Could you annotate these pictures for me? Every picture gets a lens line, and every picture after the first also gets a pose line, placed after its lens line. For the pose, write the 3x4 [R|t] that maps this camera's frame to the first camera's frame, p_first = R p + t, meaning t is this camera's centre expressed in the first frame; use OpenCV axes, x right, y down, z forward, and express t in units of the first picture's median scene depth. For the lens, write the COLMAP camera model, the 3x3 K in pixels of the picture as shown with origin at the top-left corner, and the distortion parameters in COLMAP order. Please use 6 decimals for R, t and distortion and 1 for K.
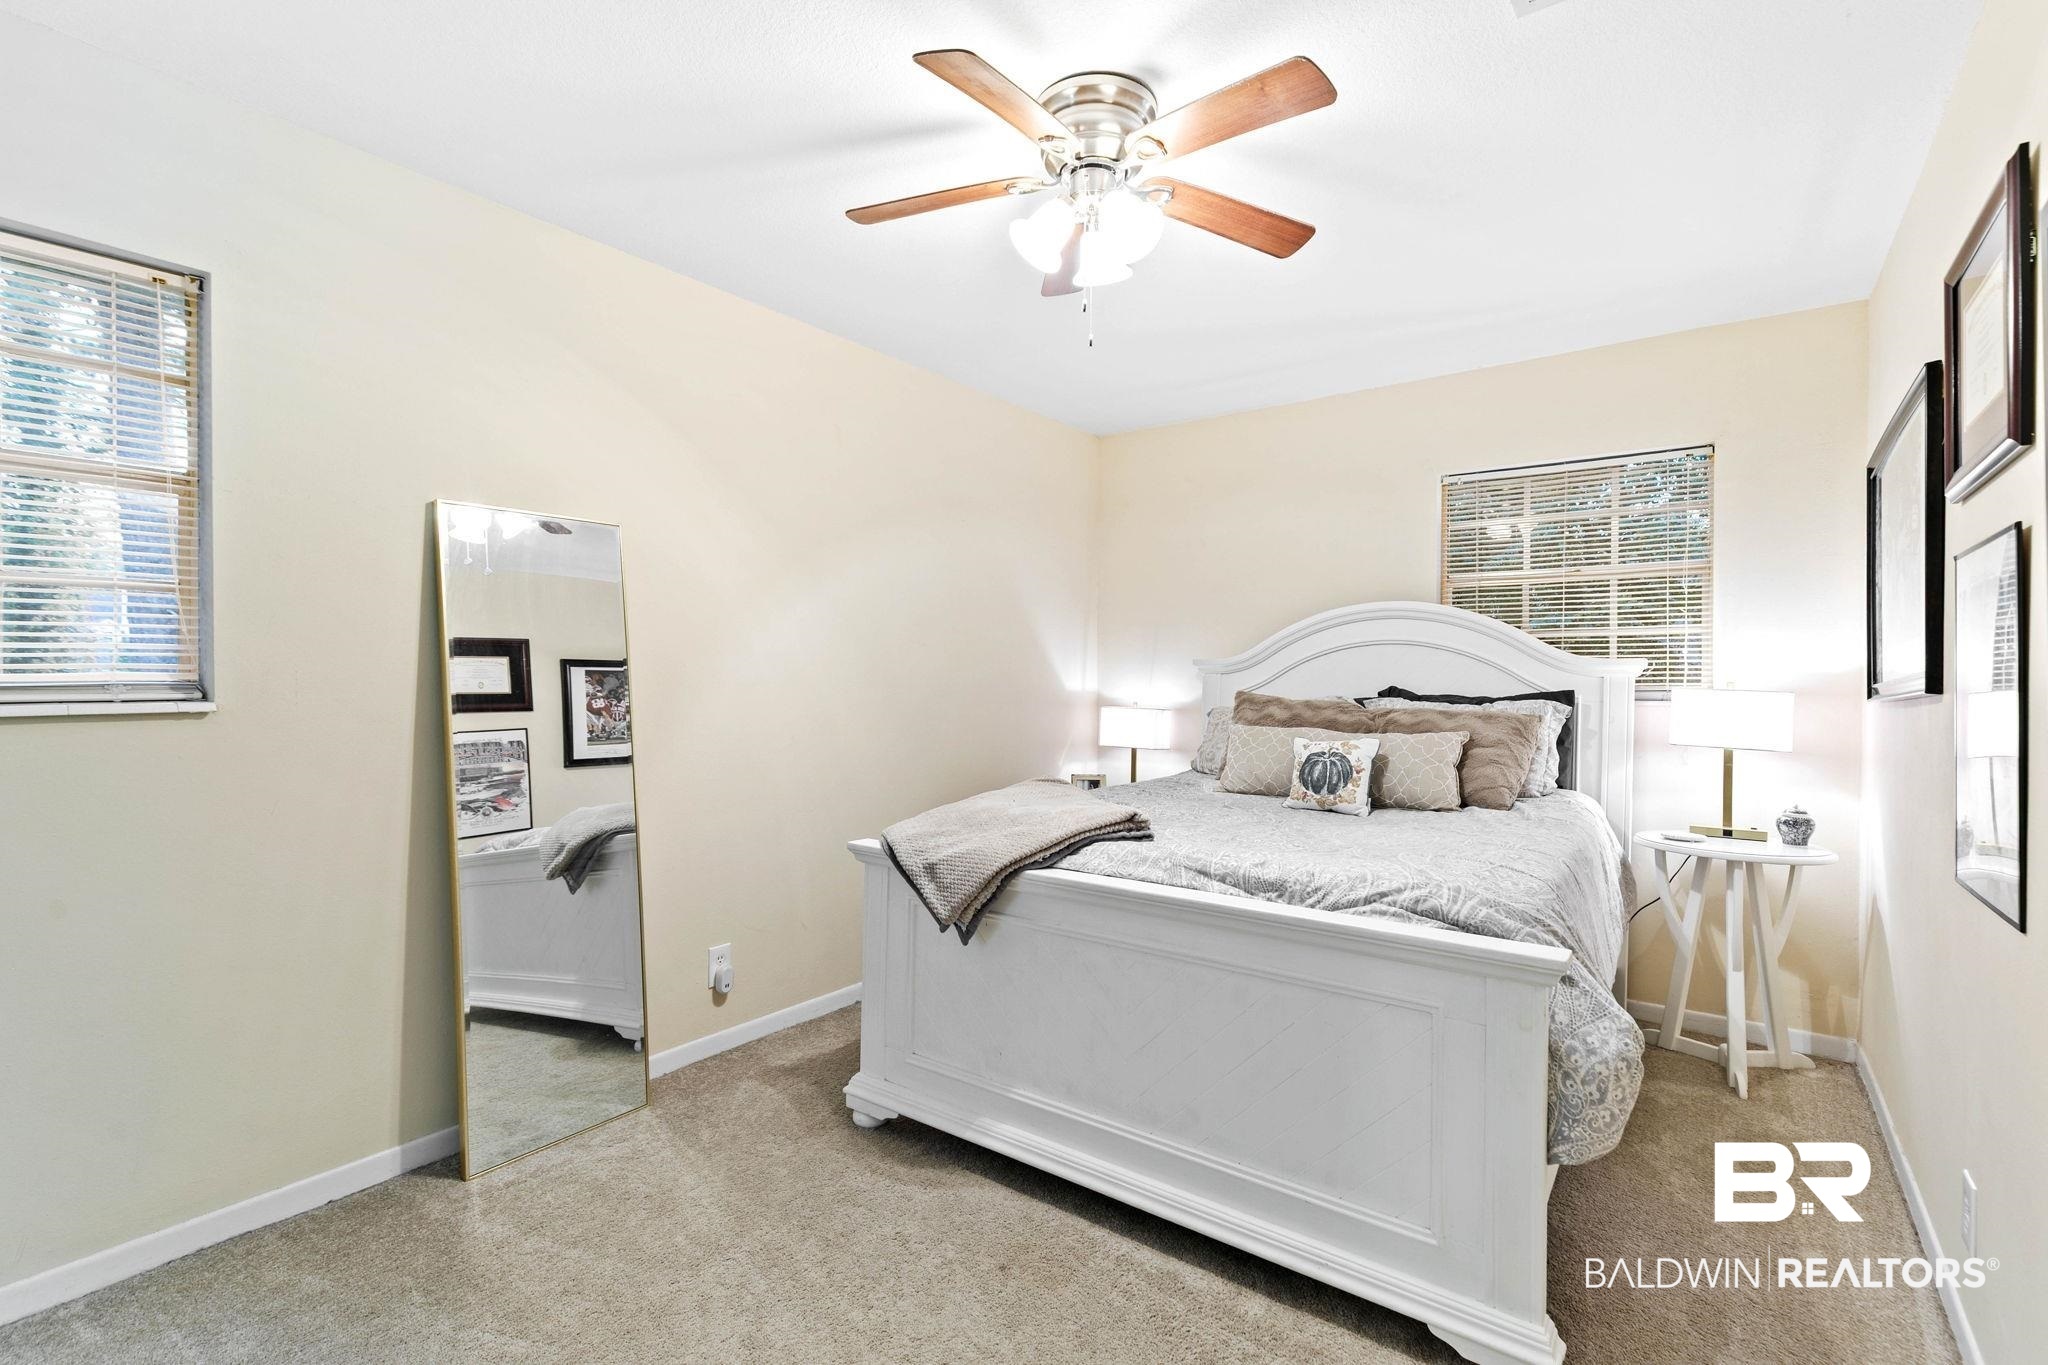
lens RADIAL K [[934.9, 0, 1019.3], [0, 934.9, 677.5], [0, 0, 1]] dist [0.003503, 0.000025]
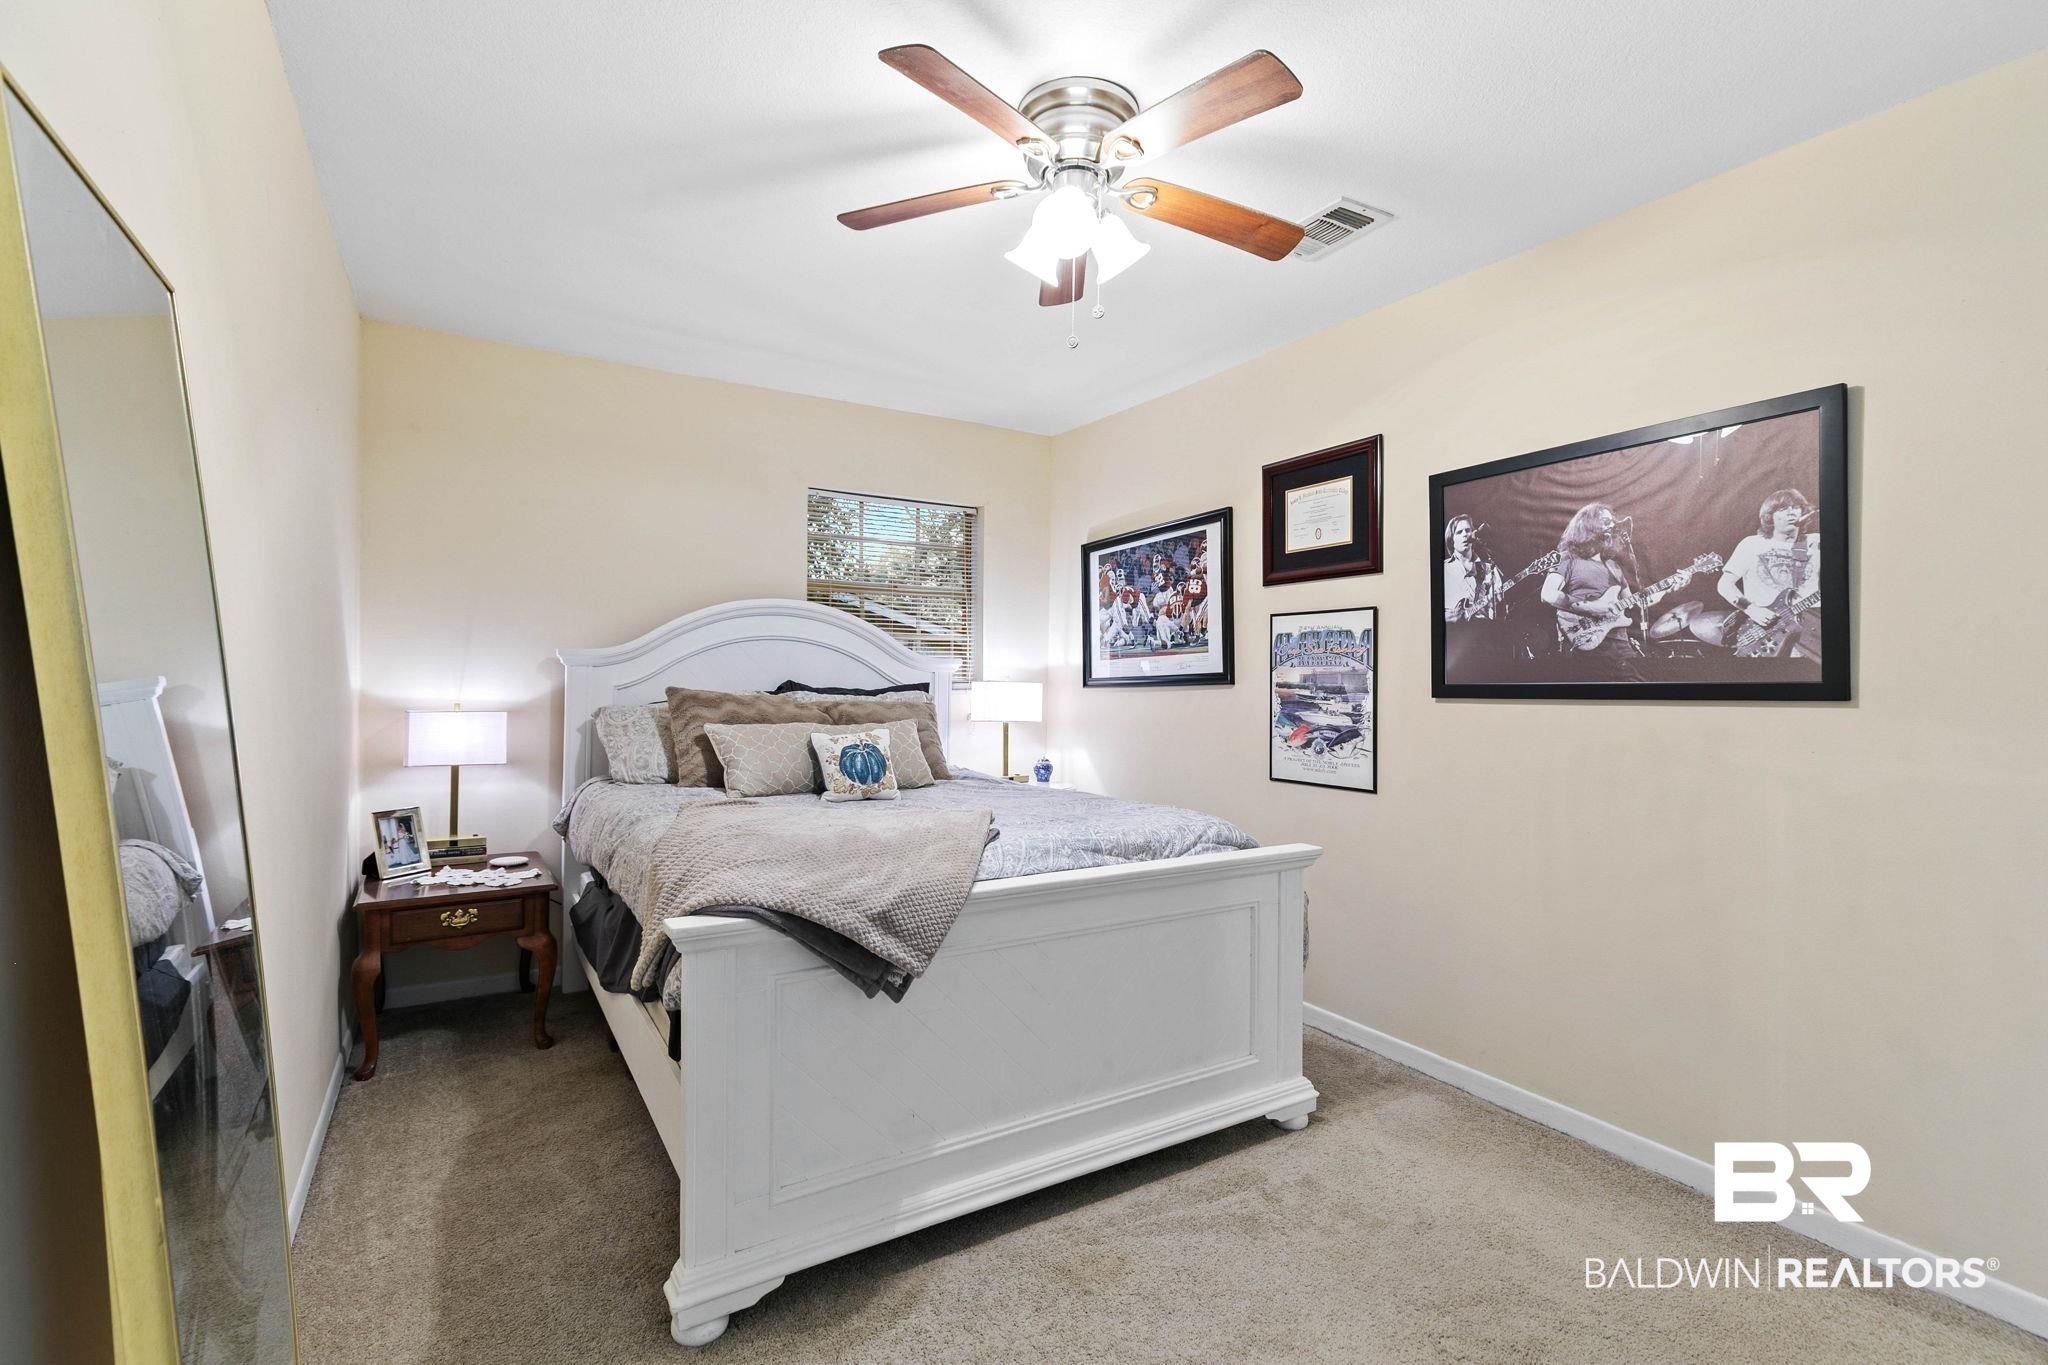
lens RADIAL K [[932.4, 0, 1024.0], [0, 932.4, 682.5], [0, 0, 1]] dist [0.001690, 0.000071]
pose [[0.363623, -0.008488, 0.931508, -0.600685], [-0.007521, 0.999899, 0.012047, -0.003368], [-0.931516, -0.011387, 0.363522, 0.467079]]
